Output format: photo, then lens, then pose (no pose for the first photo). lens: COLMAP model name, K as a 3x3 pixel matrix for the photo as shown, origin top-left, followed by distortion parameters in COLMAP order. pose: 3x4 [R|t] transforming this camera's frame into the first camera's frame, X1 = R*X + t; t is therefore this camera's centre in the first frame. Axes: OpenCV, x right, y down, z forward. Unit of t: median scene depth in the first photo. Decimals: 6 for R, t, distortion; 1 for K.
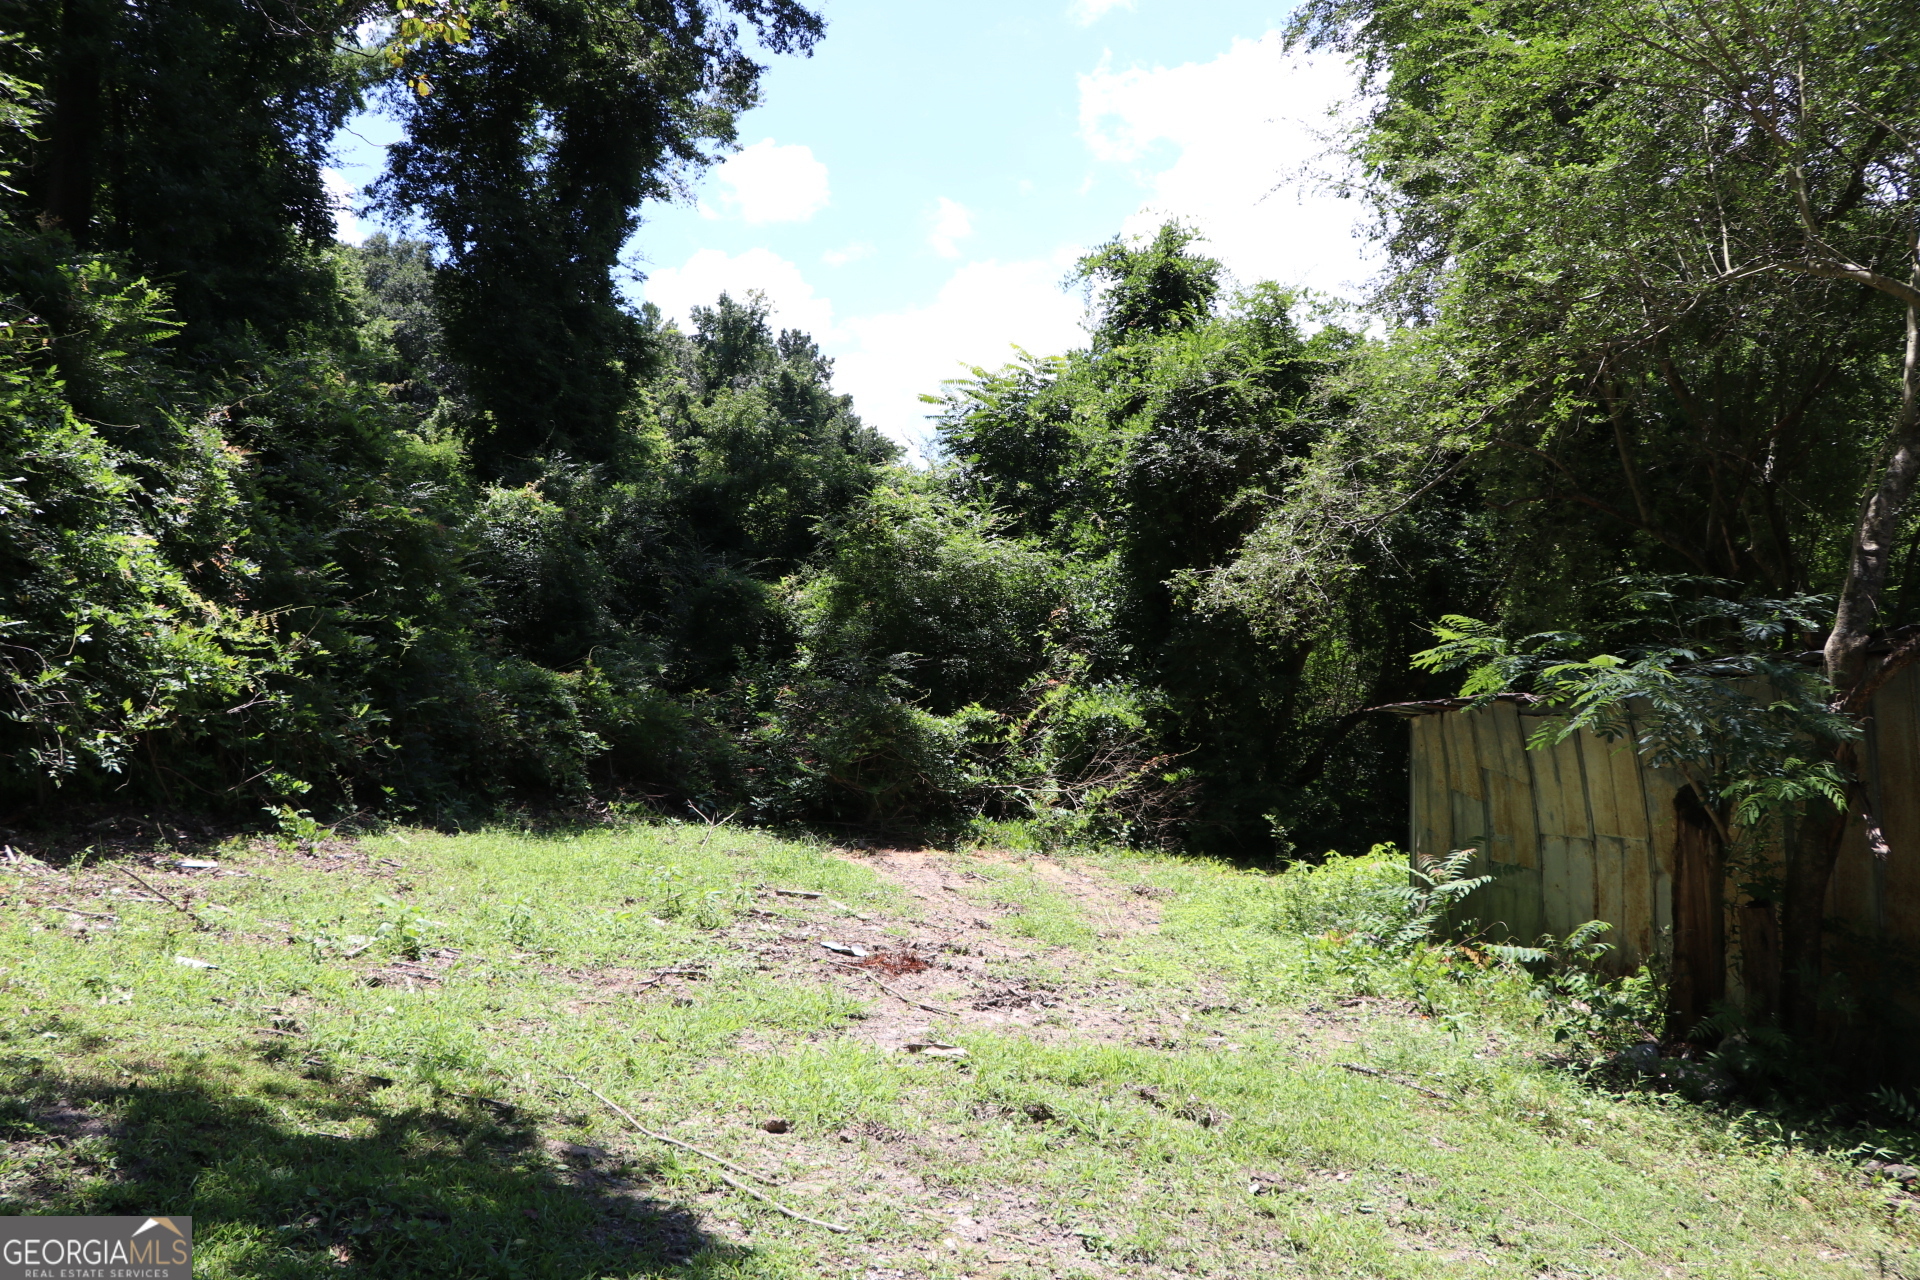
lens RADIAL K [[1573.6, 0, 934.5], [0, 1573.6, 642.6], [0, 0, 1]] dist [-0.178565, 0.147389]
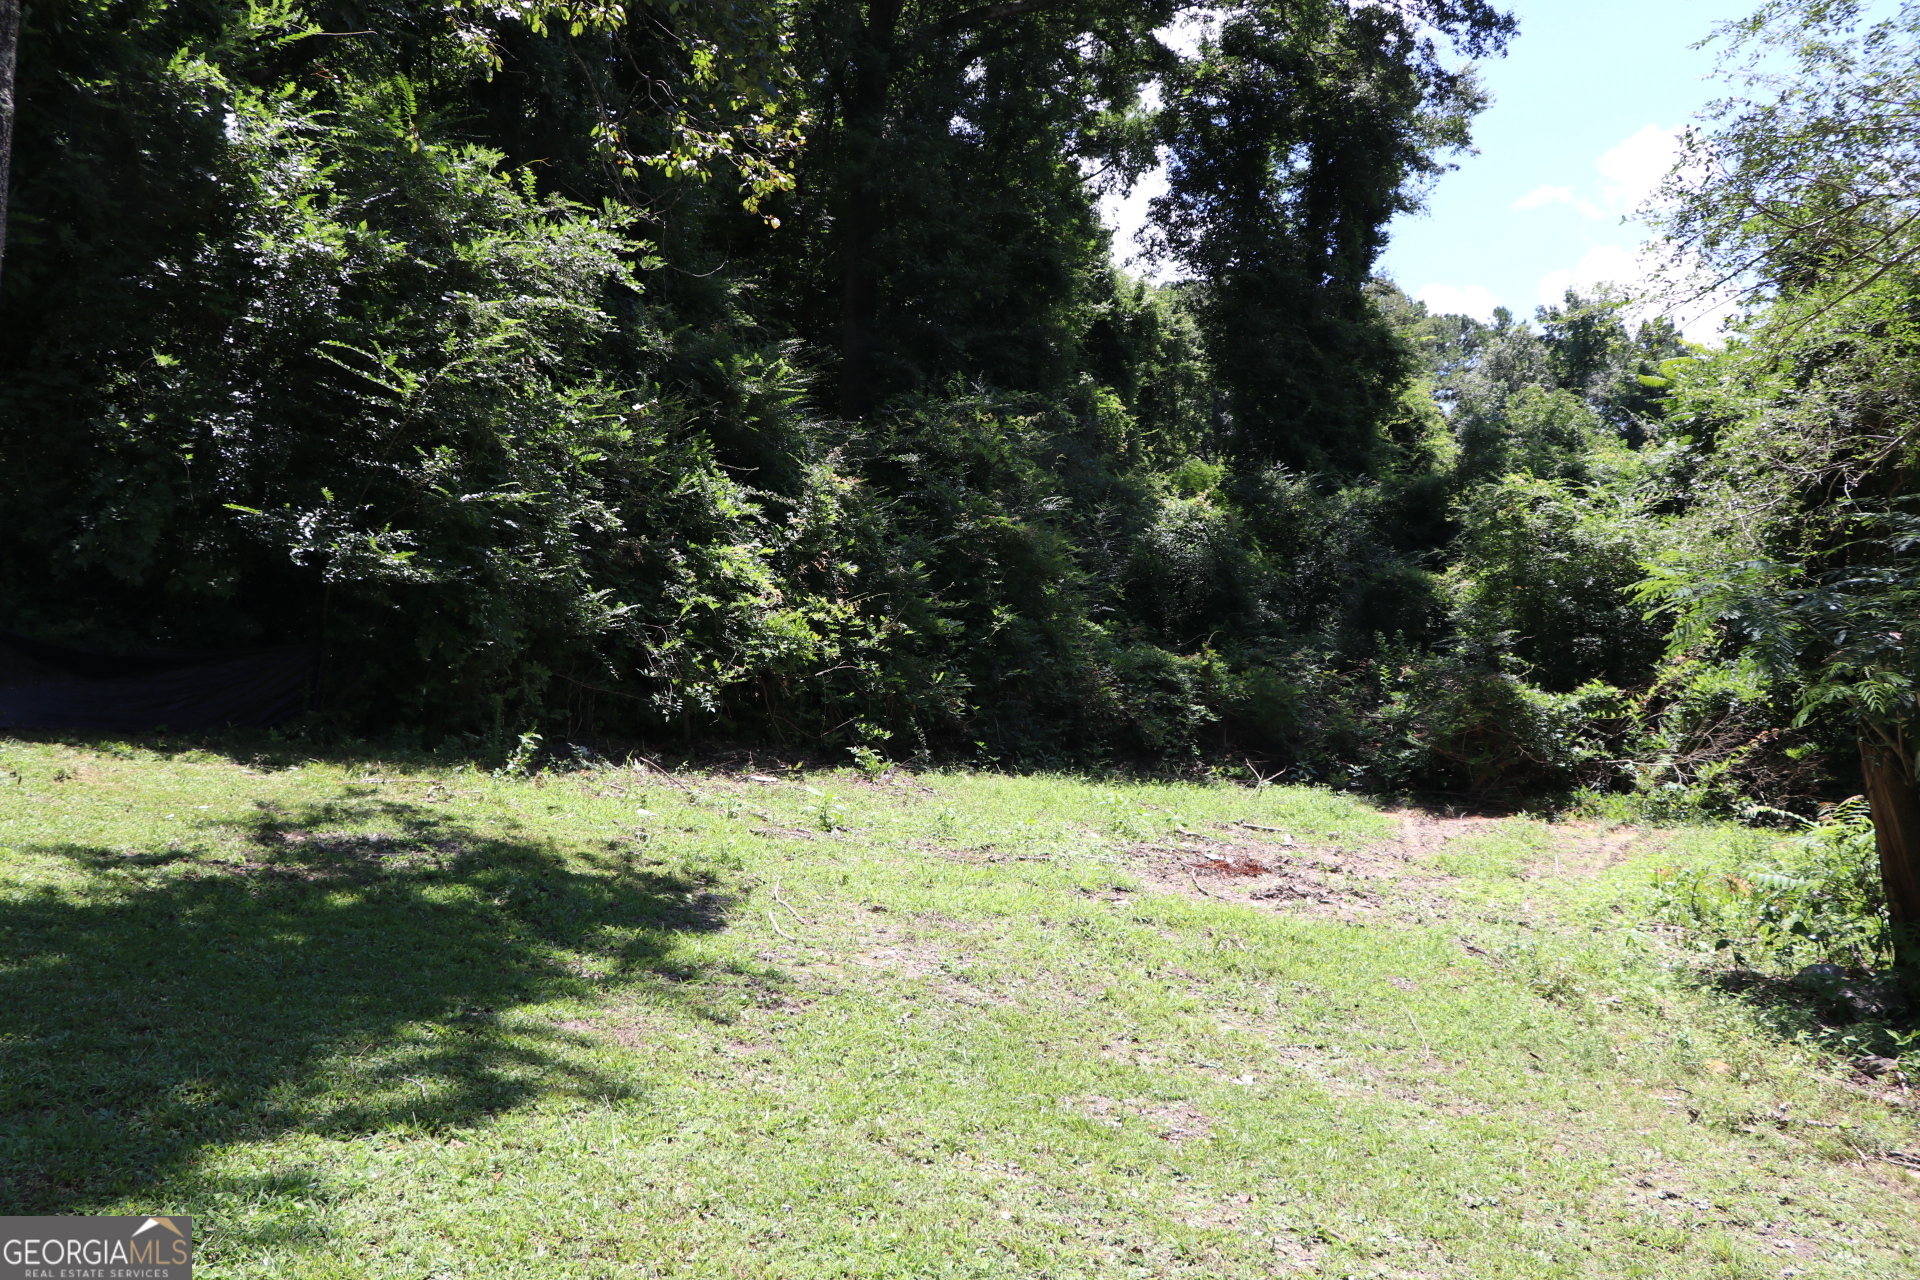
lens RADIAL K [[1573.6, 0, 943.0], [0, 1573.6, 635.8], [0, 0, 1]] dist [-0.178565, 0.147389]
pose [[0.843712, -0.027967, -0.536067, 0.190902], [0.019481, 0.999579, -0.021489, 0.022066], [0.536443, 0.007687, 0.843902, -0.055775]]
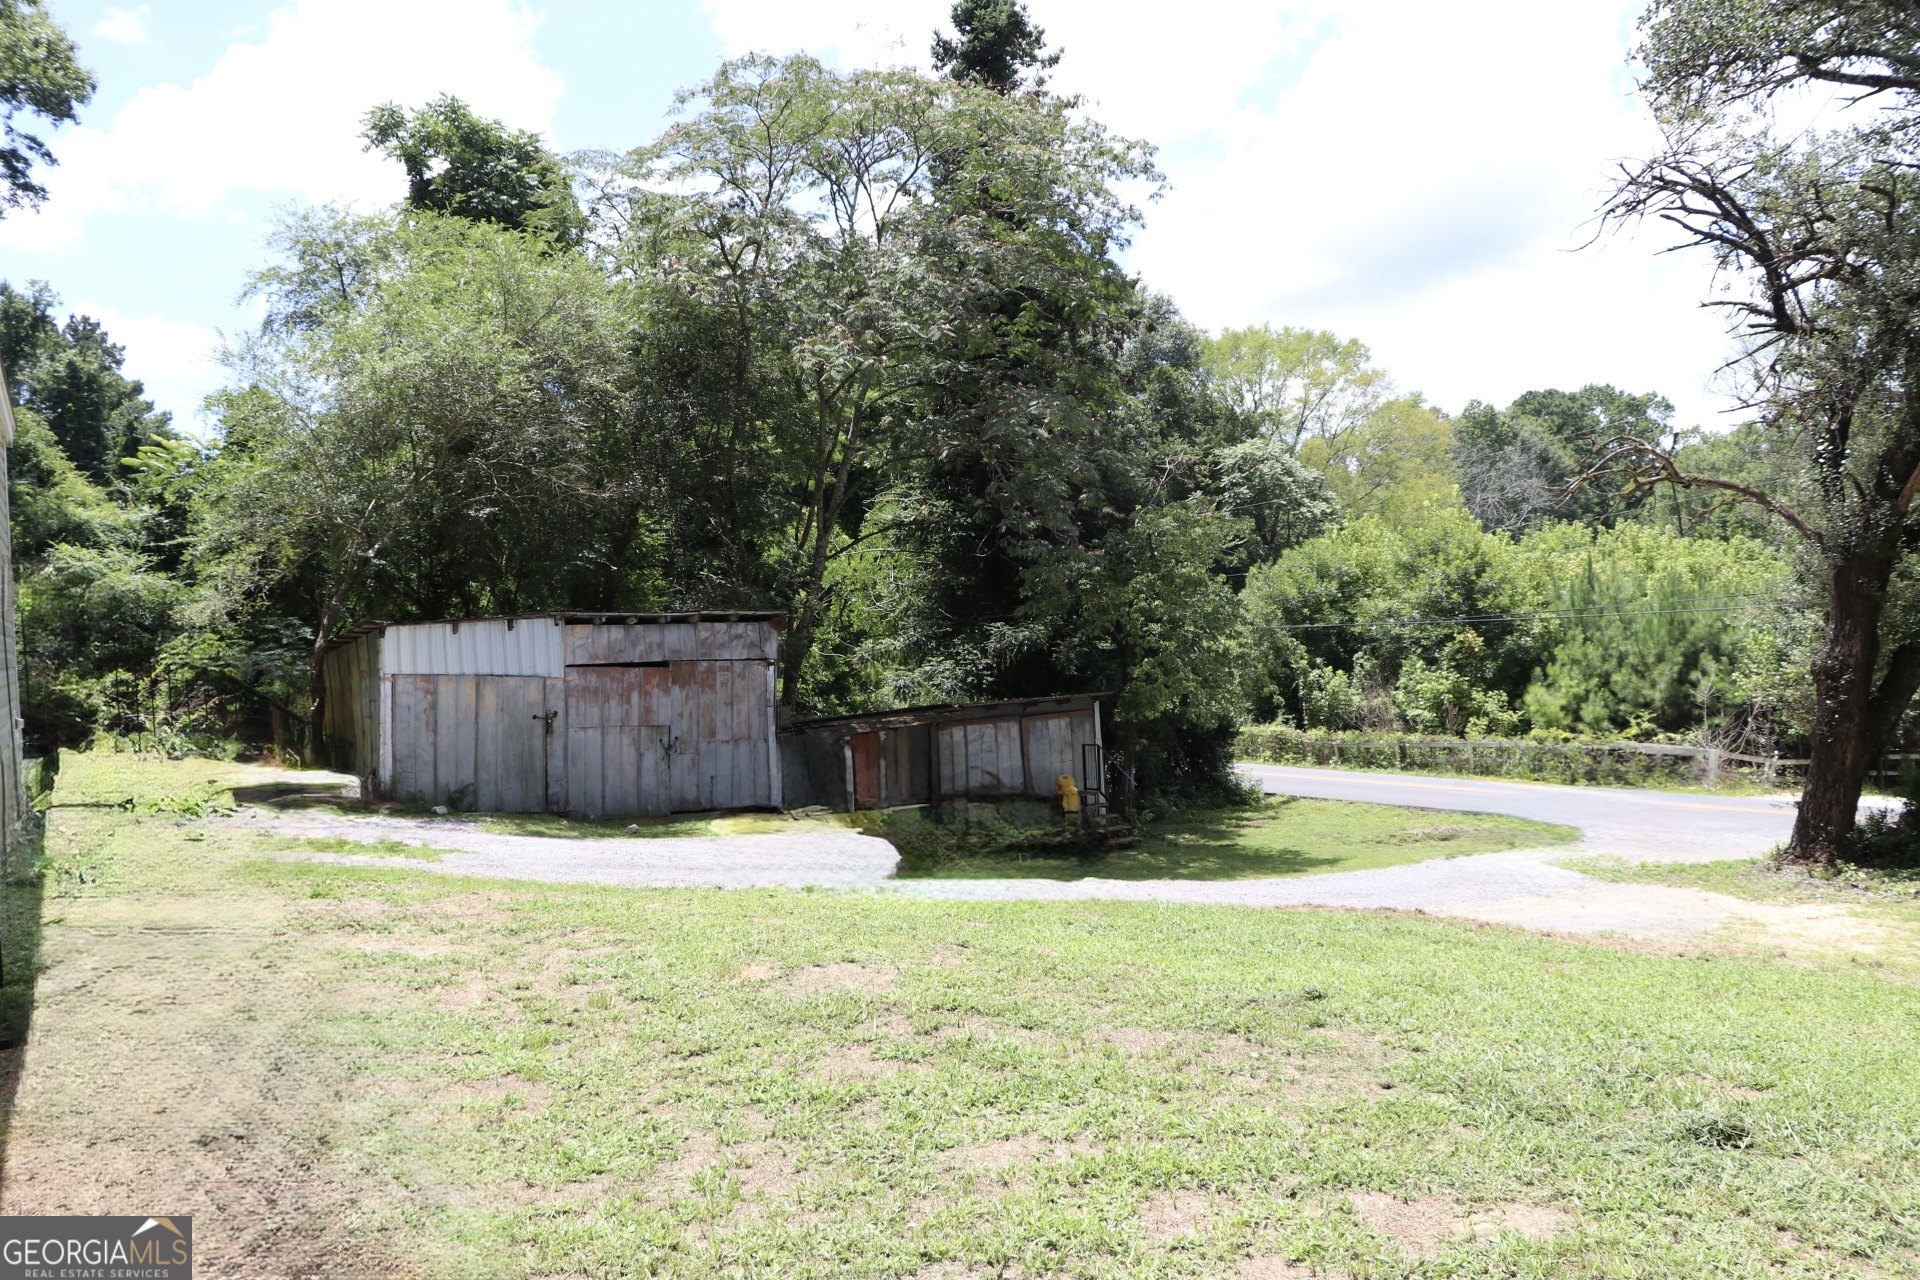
lens RADIAL K [[1573.6, 0, 957.1], [0, 1573.6, 653.3], [0, 0, 1]] dist [-0.178565, 0.147389]
pose [[0.913210, -0.011378, 0.407330, 0.186393], [-0.000340, 0.999588, 0.028686, -0.027101], [-0.407488, -0.026335, 0.912831, -0.891408]]
